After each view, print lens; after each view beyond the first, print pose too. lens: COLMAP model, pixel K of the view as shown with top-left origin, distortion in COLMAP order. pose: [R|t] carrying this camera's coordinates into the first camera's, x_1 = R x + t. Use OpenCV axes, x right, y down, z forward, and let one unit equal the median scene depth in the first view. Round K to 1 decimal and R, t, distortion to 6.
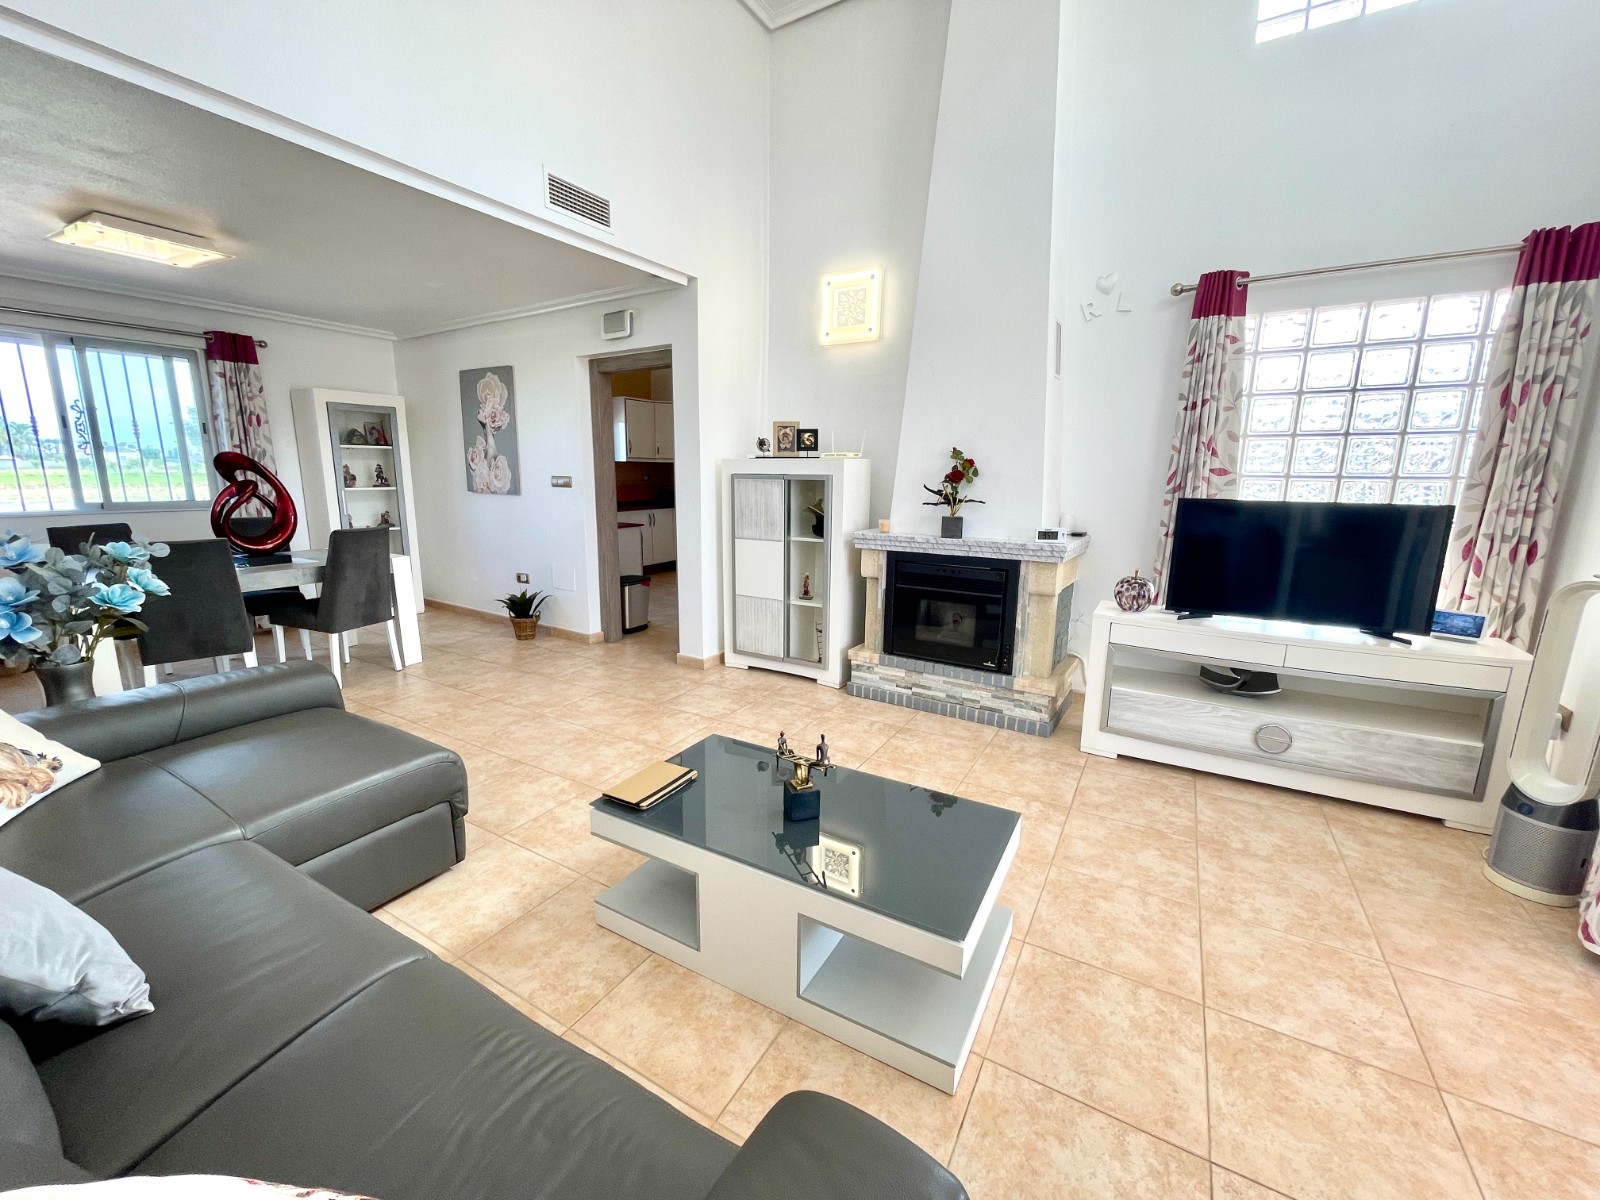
lens RADIAL K [[646.6, 0, 791.6], [0, 646.6, 598.4], [0, 0, 1]] dist [-0.001454, -0.000036]
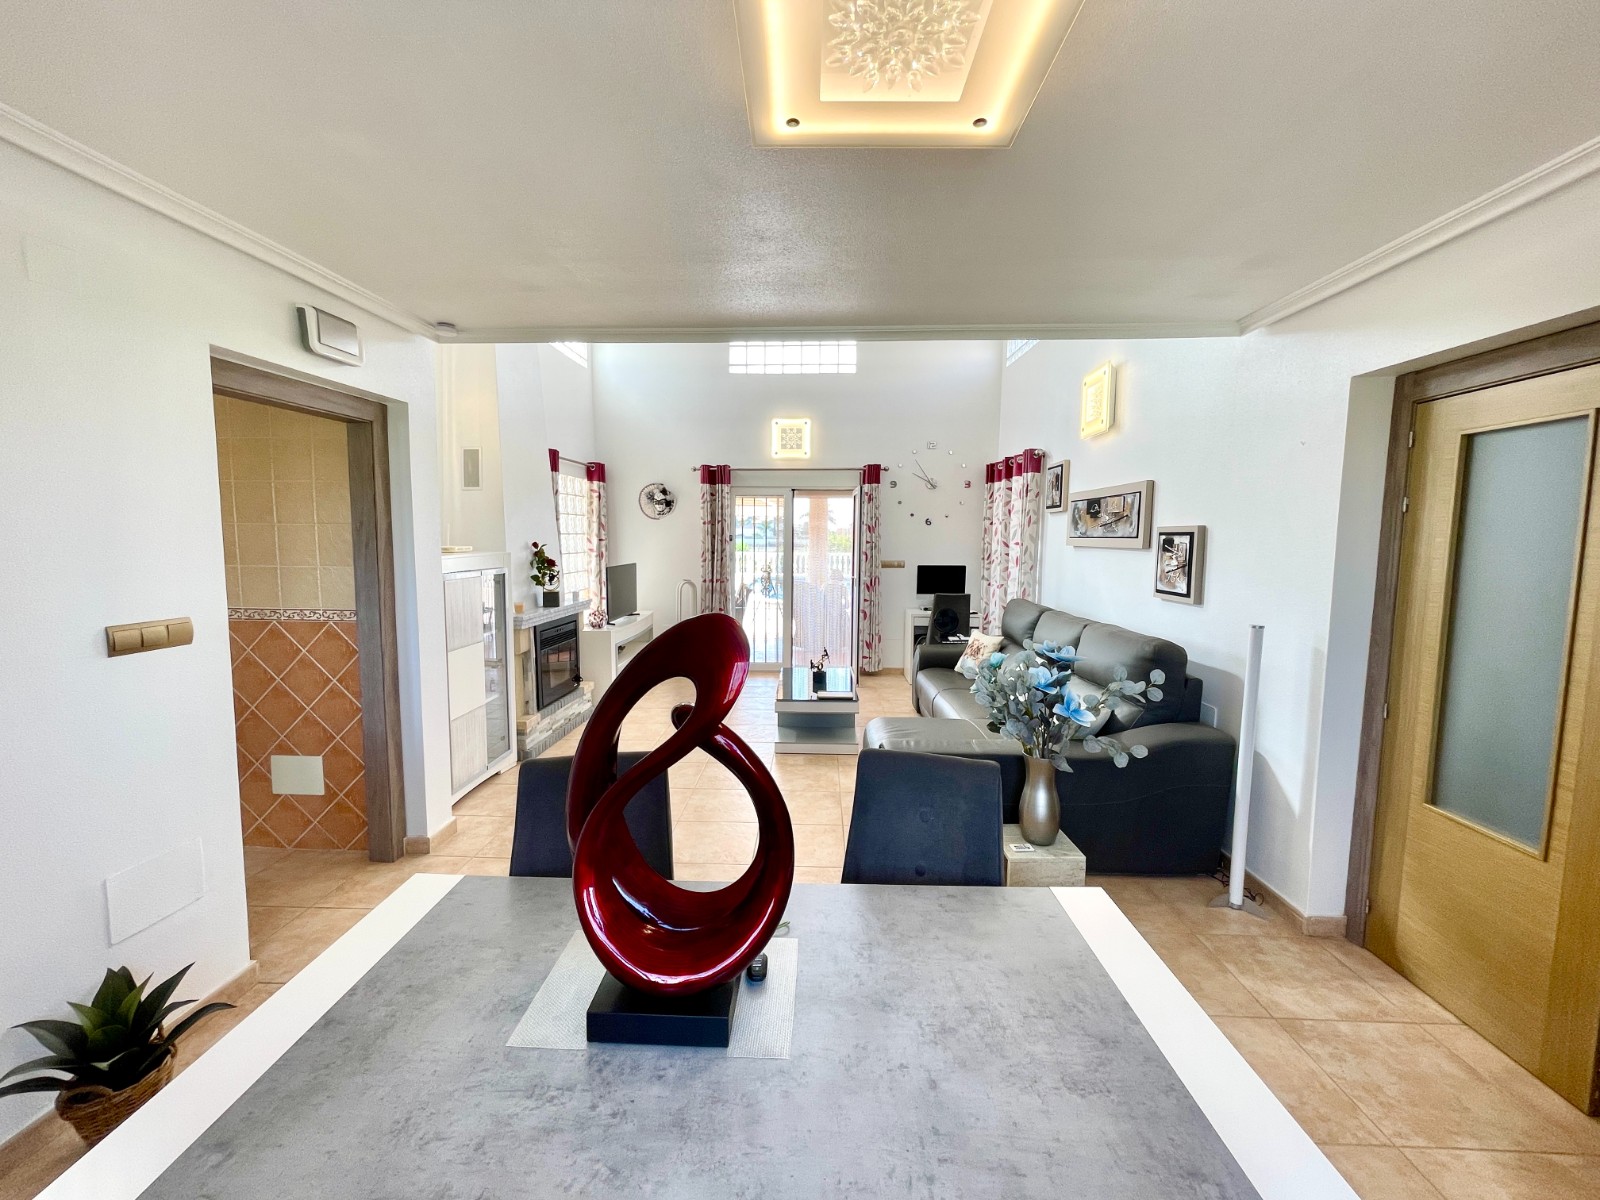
lens RADIAL K [[646.6, 0, 791.6], [0, 646.6, 598.4], [0, 0, 1]] dist [-0.001454, -0.000036]
pose [[-0.483366, -0.096118, 0.870126, -1.151845], [0.158889, 0.967813, 0.195174, -0.288746], [-0.860879, 0.232594, -0.452535, 1.119604]]
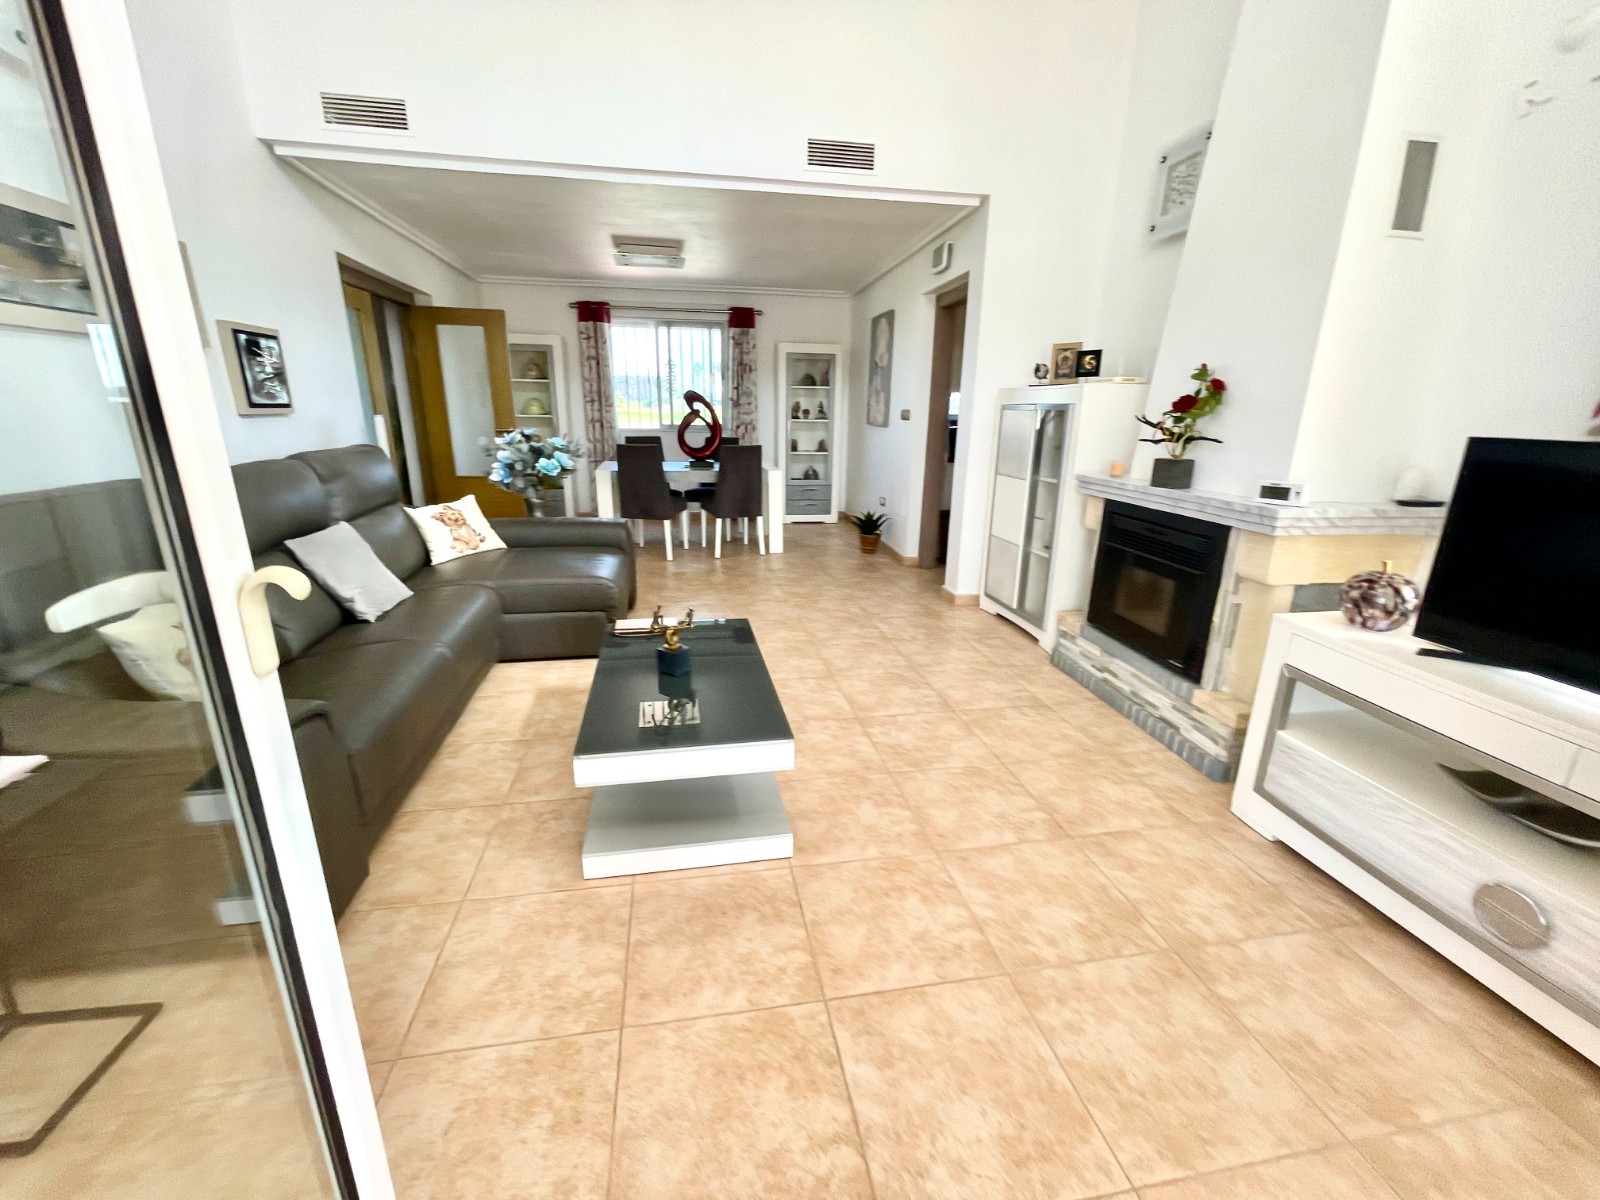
lens RADIAL K [[646.6, 0, 791.6], [0, 646.6, 598.4], [0, 0, 1]] dist [-0.001454, -0.000036]
pose [[0.650643, 0.214460, -0.728472, 0.508850], [-0.155380, 0.976595, 0.148726, -0.011269], [0.743317, 0.016422, 0.668737, 0.166877]]
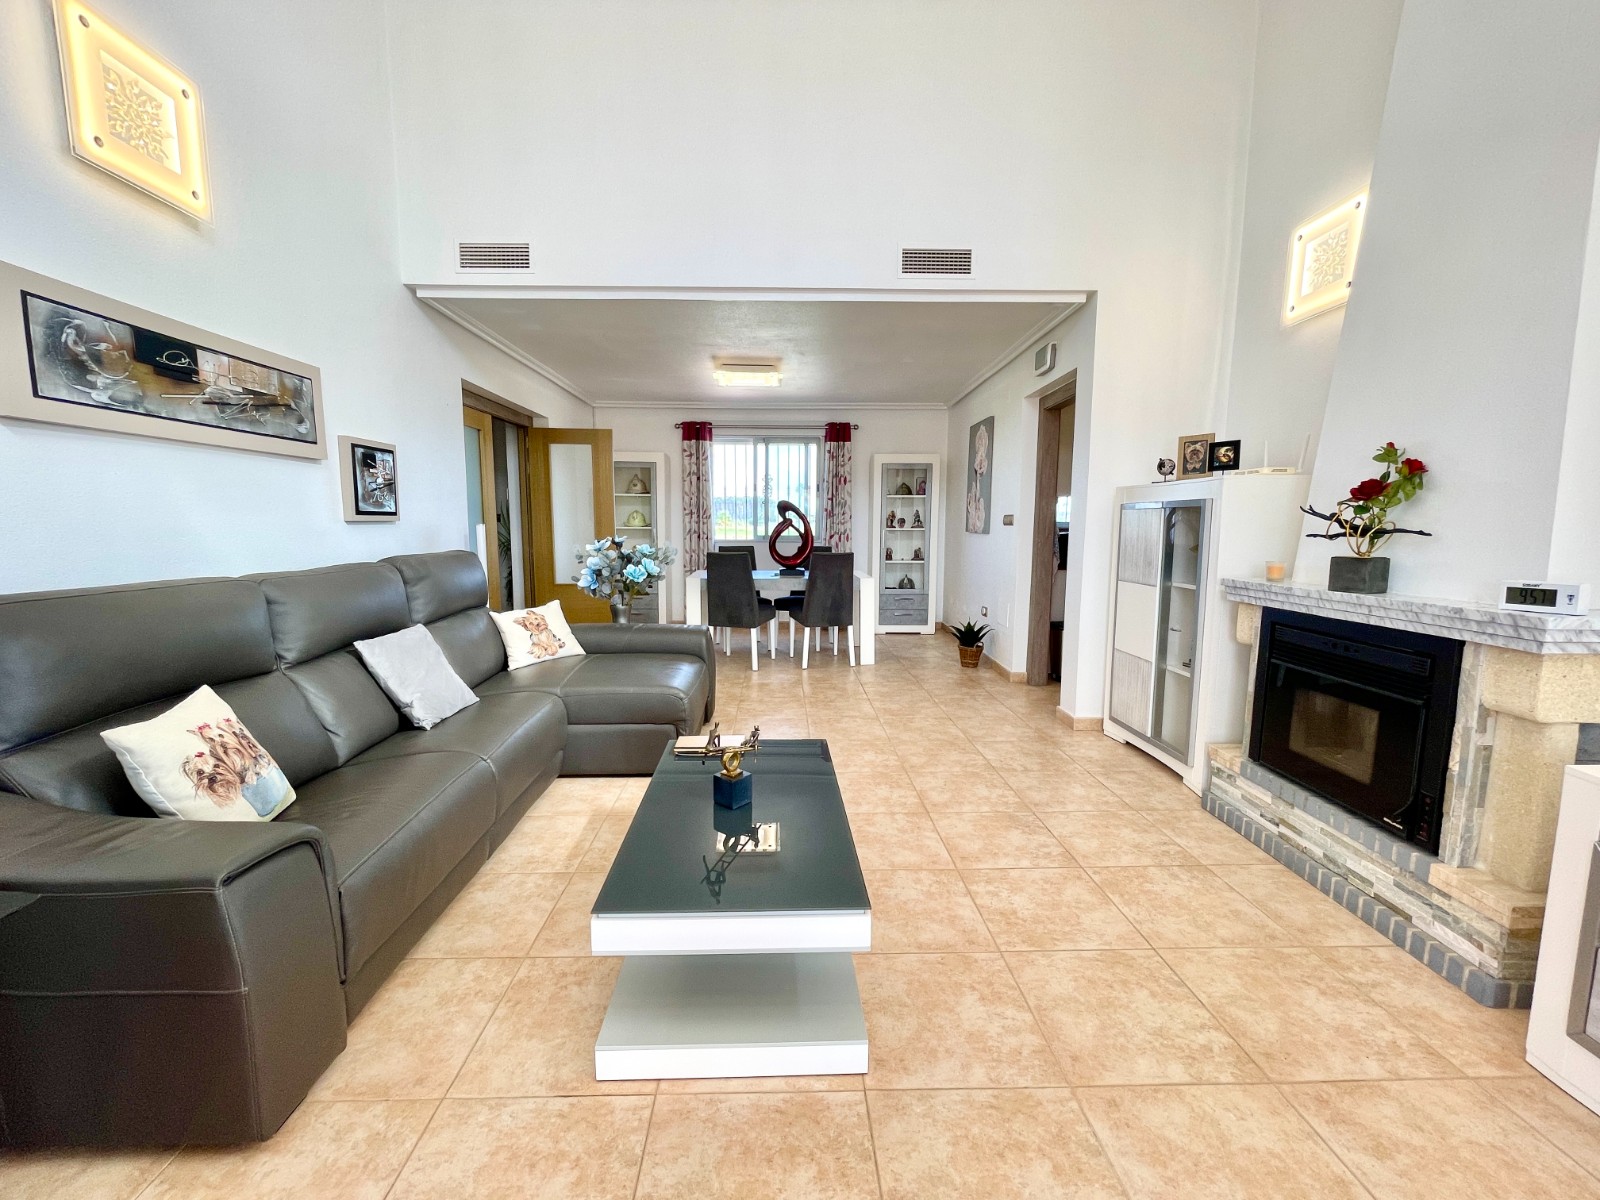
lens RADIAL K [[643.4, 0, 794.8], [0, 643.4, 605.9], [0, 0, 1]] dist [0.001622, 0.000295]
pose [[0.531736, 0.098437, -0.841170, 0.449566], [-0.161723, 0.986747, 0.013242, -0.005202], [0.831325, 0.128995, 0.540609, 0.236379]]
